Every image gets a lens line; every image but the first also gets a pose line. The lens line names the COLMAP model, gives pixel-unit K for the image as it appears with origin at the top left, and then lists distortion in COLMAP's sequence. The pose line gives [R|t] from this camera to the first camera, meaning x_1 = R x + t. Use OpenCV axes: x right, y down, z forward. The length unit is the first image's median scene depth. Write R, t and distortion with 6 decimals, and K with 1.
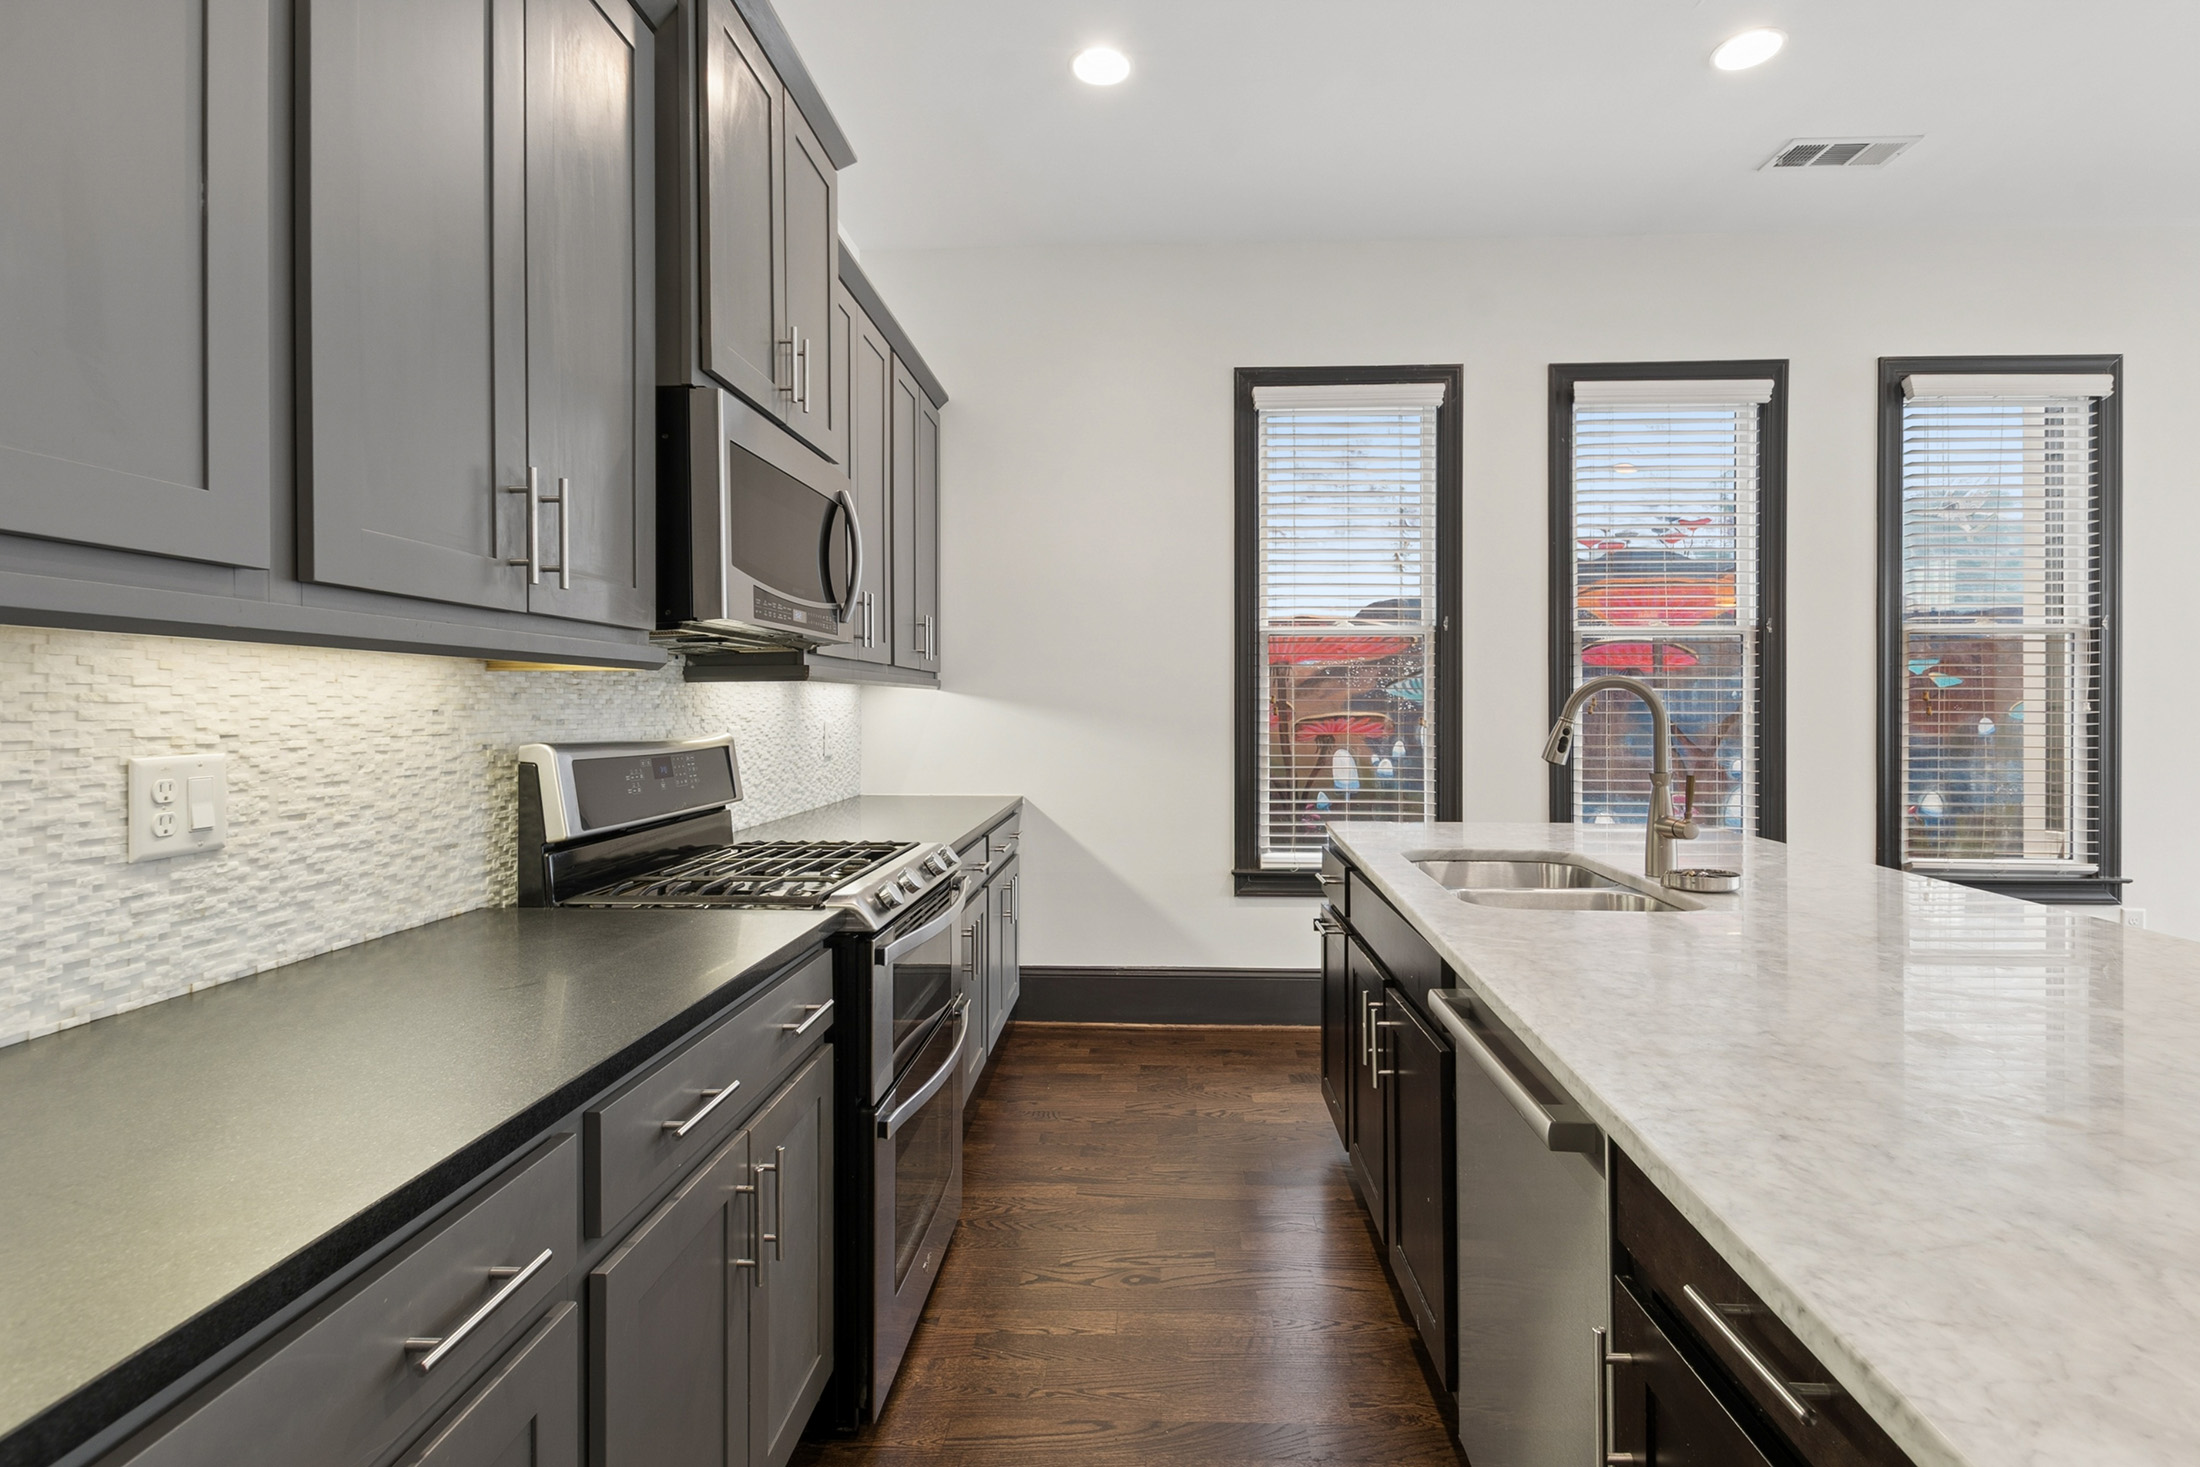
lens RADIAL K [[1063.8, 0, 1139.3], [0, 1063.8, 713.4], [0, 0, 1]] dist [0.013733, -0.002149]
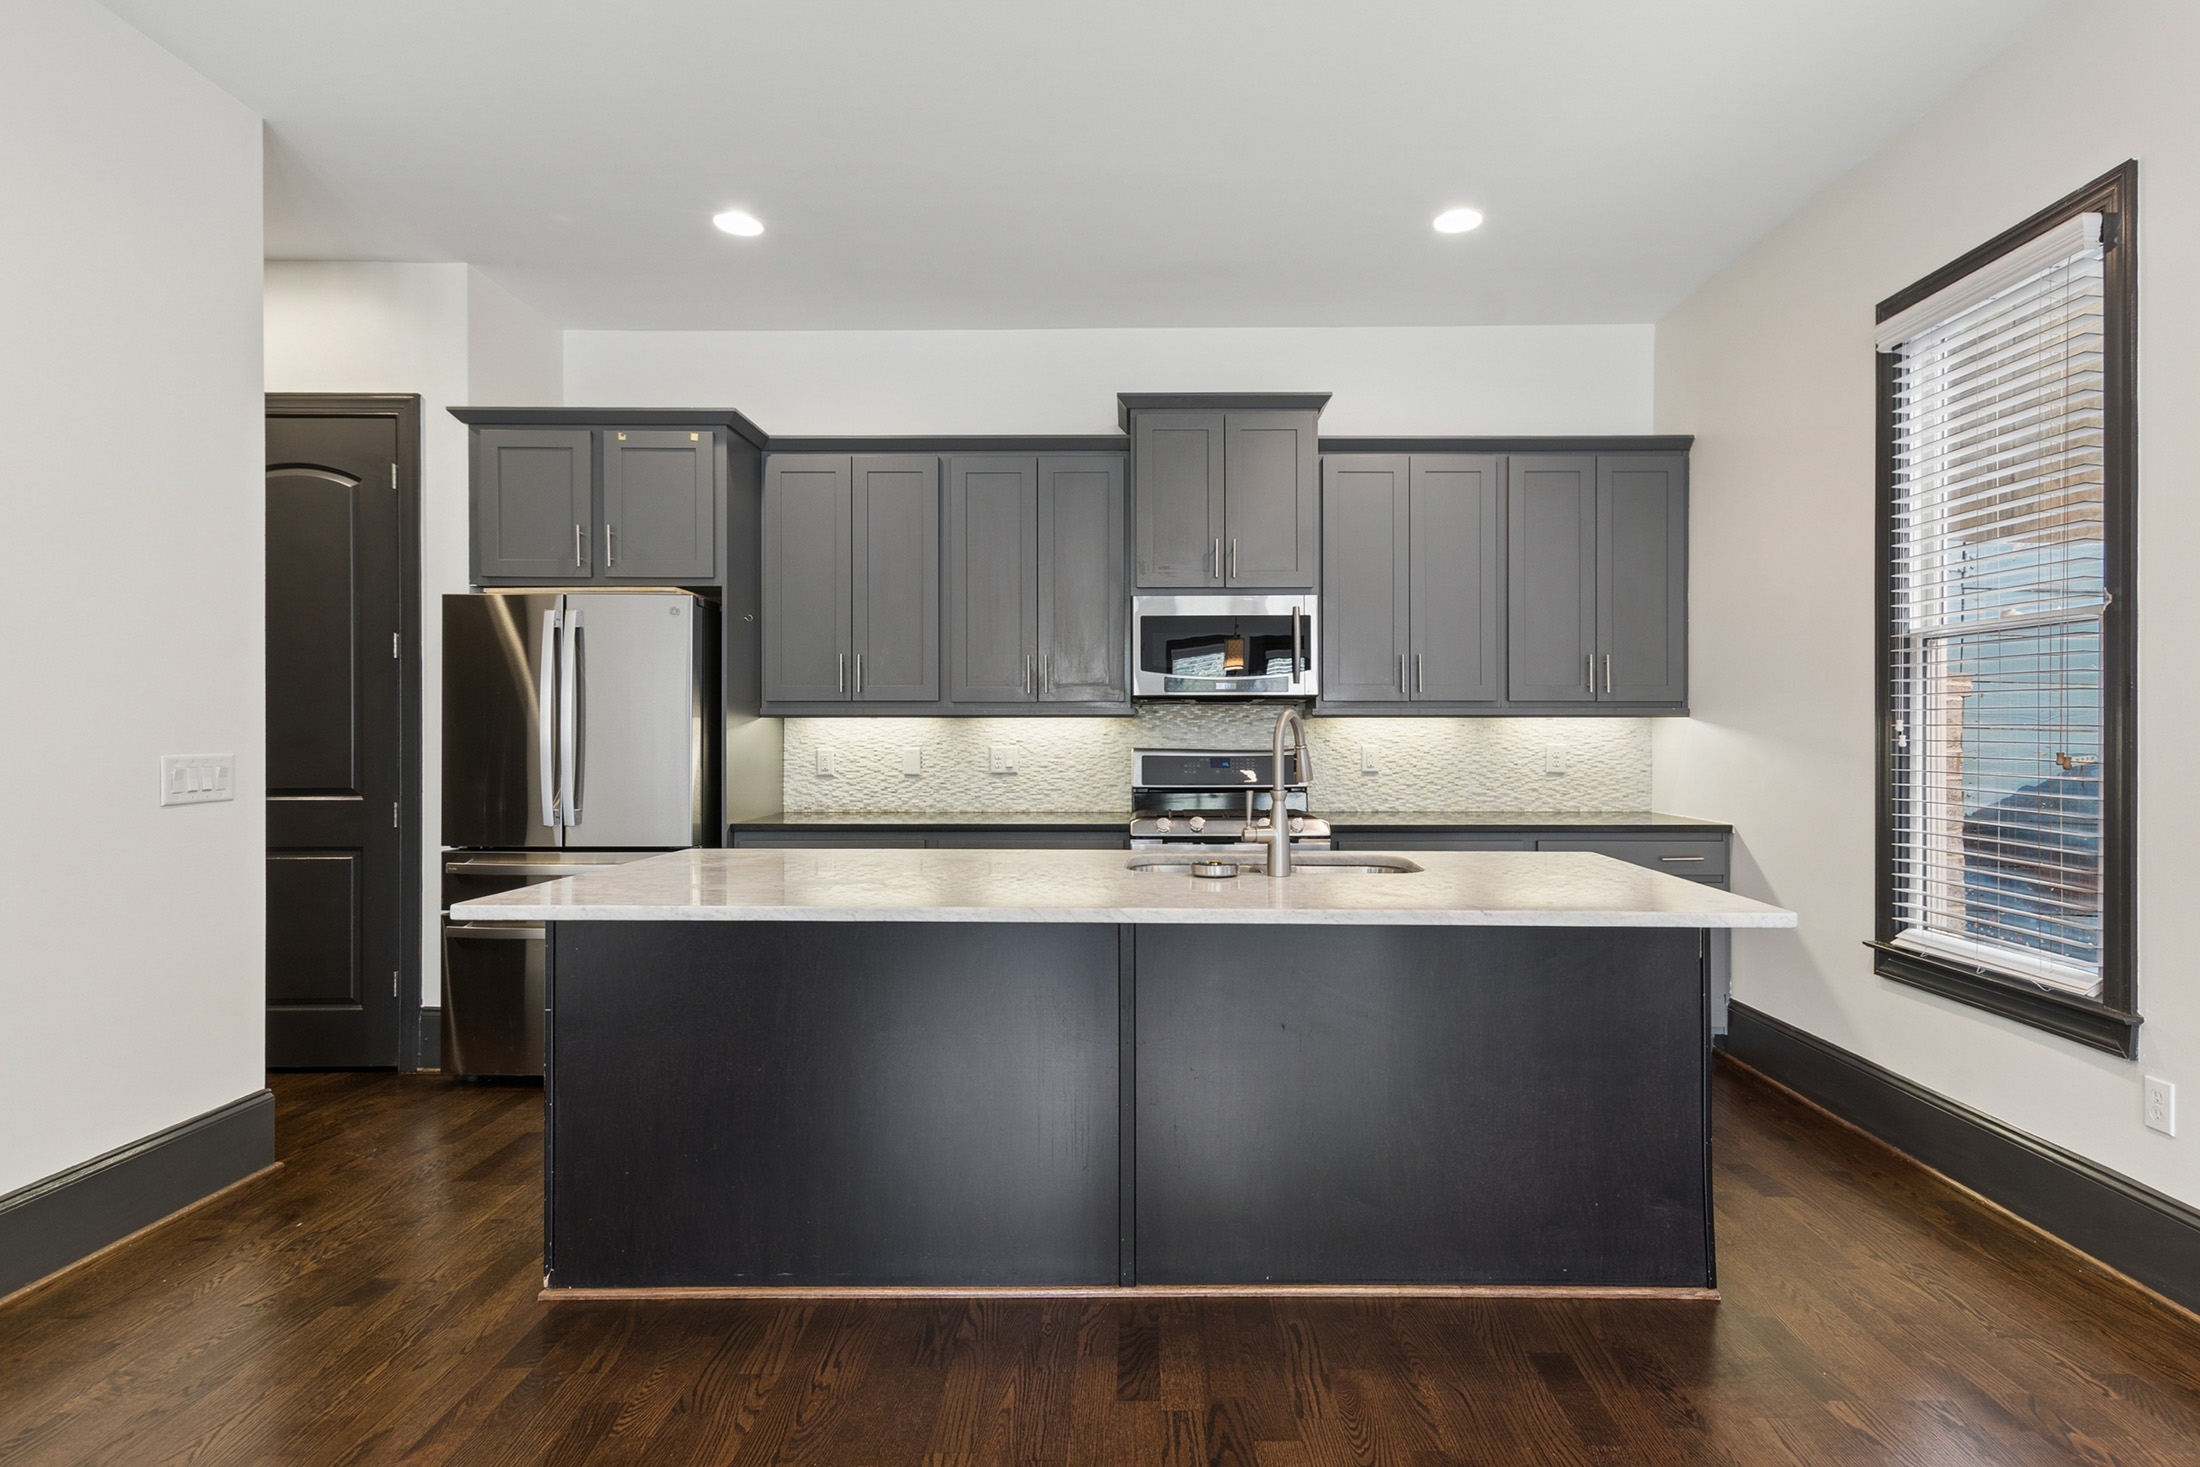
lens RADIAL K [[1063.8, 0, 1116.5], [0, 1063.8, 726.3], [0, 0, 1]] dist [0.013733, -0.002149]
pose [[0.020598, -0.003030, -0.999783, 1.434522], [-0.007535, 0.999967, -0.003186, -0.010616], [0.999759, 0.007599, 0.020574, 0.681988]]
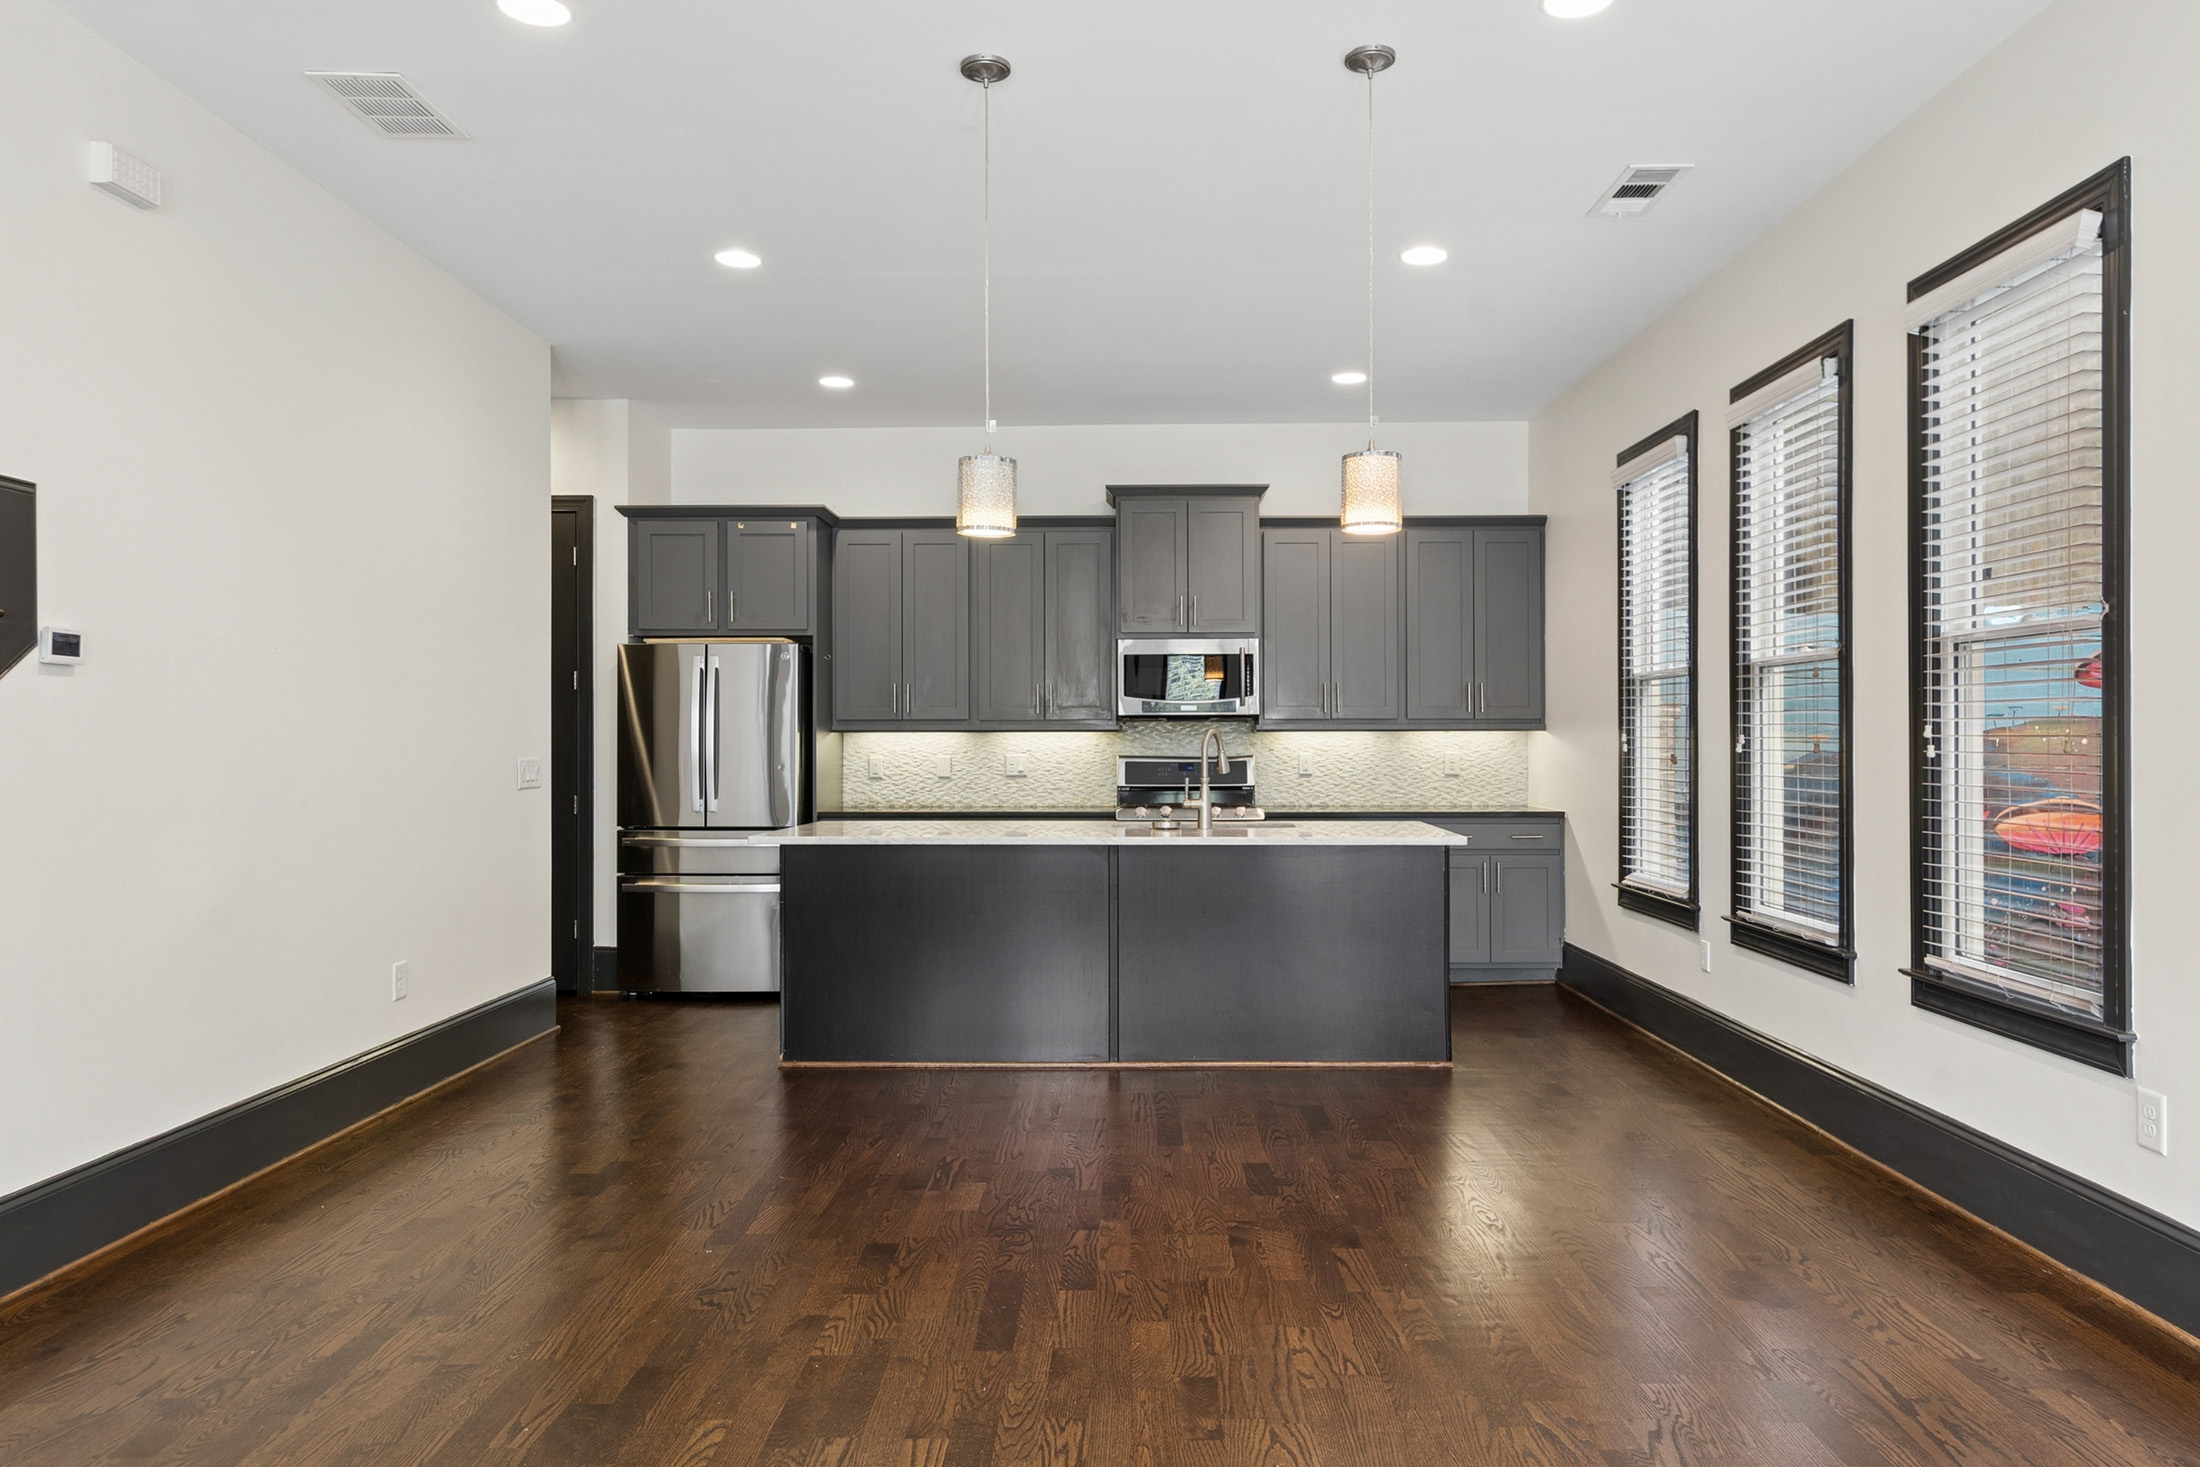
lens RADIAL K [[1378.6, 0, 1064.4], [0, 1378.6, 721.4], [0, 0, 1]] dist [-0.024996, -0.001750]
pose [[0.010239, -0.014395, -0.999844, 2.634649], [-0.006562, 0.999874, -0.014463, -0.010491], [0.999926, 0.006709, 0.010143, 0.600517]]
